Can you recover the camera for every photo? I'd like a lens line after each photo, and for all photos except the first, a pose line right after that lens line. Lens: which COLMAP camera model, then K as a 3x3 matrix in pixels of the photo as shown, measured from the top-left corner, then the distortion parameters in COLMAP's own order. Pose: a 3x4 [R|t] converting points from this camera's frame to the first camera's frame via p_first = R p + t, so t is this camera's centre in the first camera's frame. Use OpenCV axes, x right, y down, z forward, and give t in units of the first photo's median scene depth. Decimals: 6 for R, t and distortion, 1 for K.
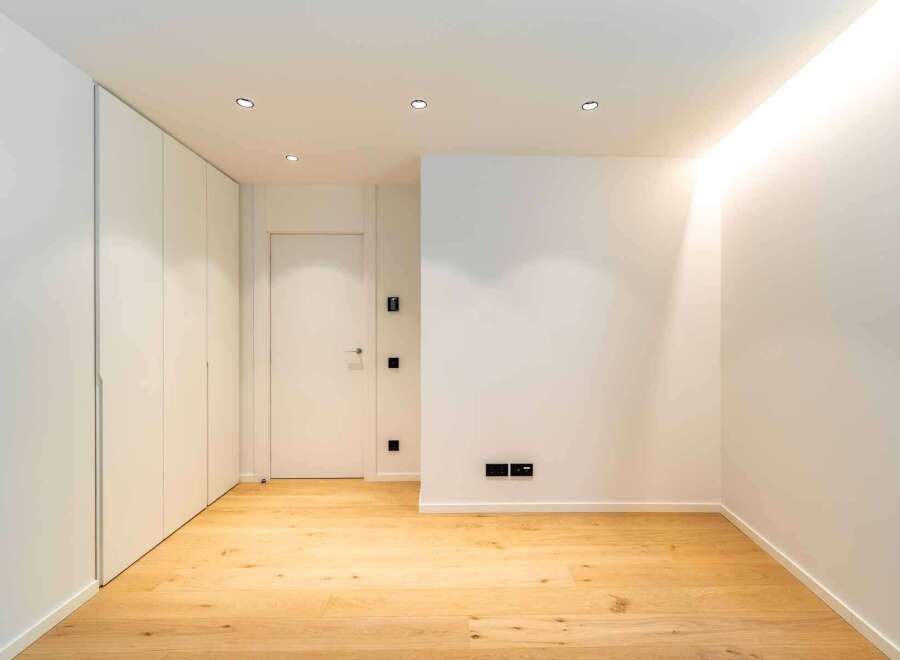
lens RADIAL K [[403.6, 0, 449.7], [0, 403.6, 344.3], [0, 0, 1]] dist [0.002241, -0.000069]
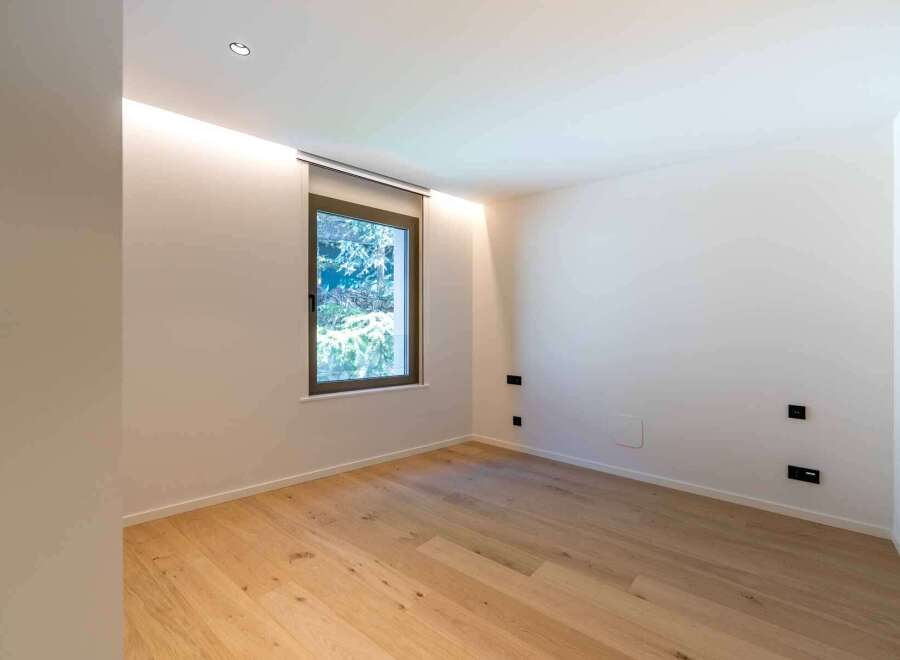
lens RADIAL K [[411.2, 0, 450.1], [0, 411.2, 320.4], [0, 0, 1]] dist [-0.000240, -0.000622]
pose [[-0.764246, -0.012354, 0.644807, -0.428850], [0.004166, 0.999701, 0.024092, -0.029583], [-0.644912, 0.021099, -0.763966, 1.077489]]
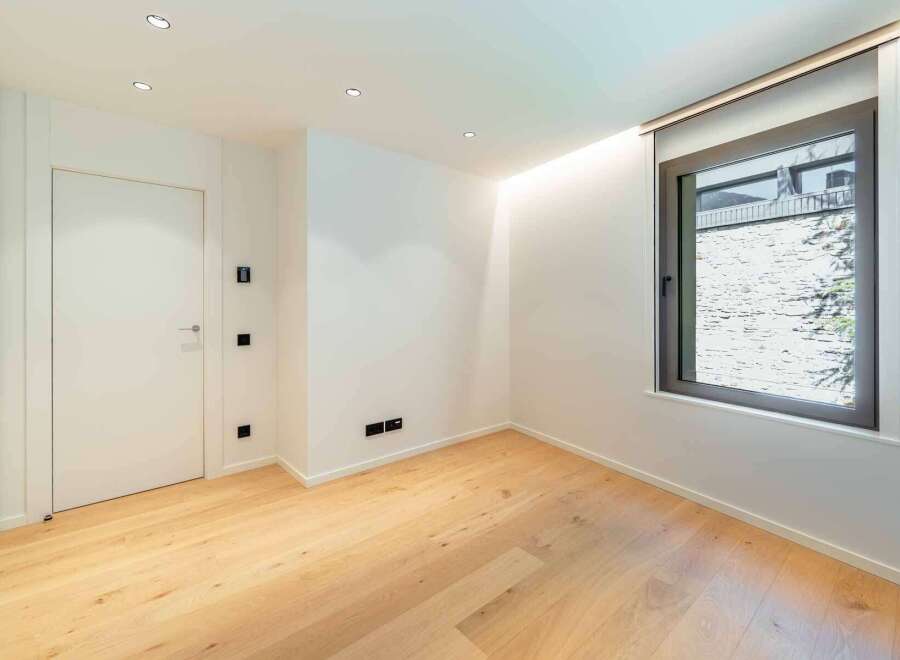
lens RADIAL K [[411.2, 0, 450.1], [0, 411.2, 320.4], [0, 0, 1]] dist [-0.000240, -0.000622]
pose [[0.770738, -0.030402, 0.636427, -0.435252], [0.025495, 0.999533, 0.016872, -0.001261], [-0.636642, 0.003221, 0.771153, -0.004770]]
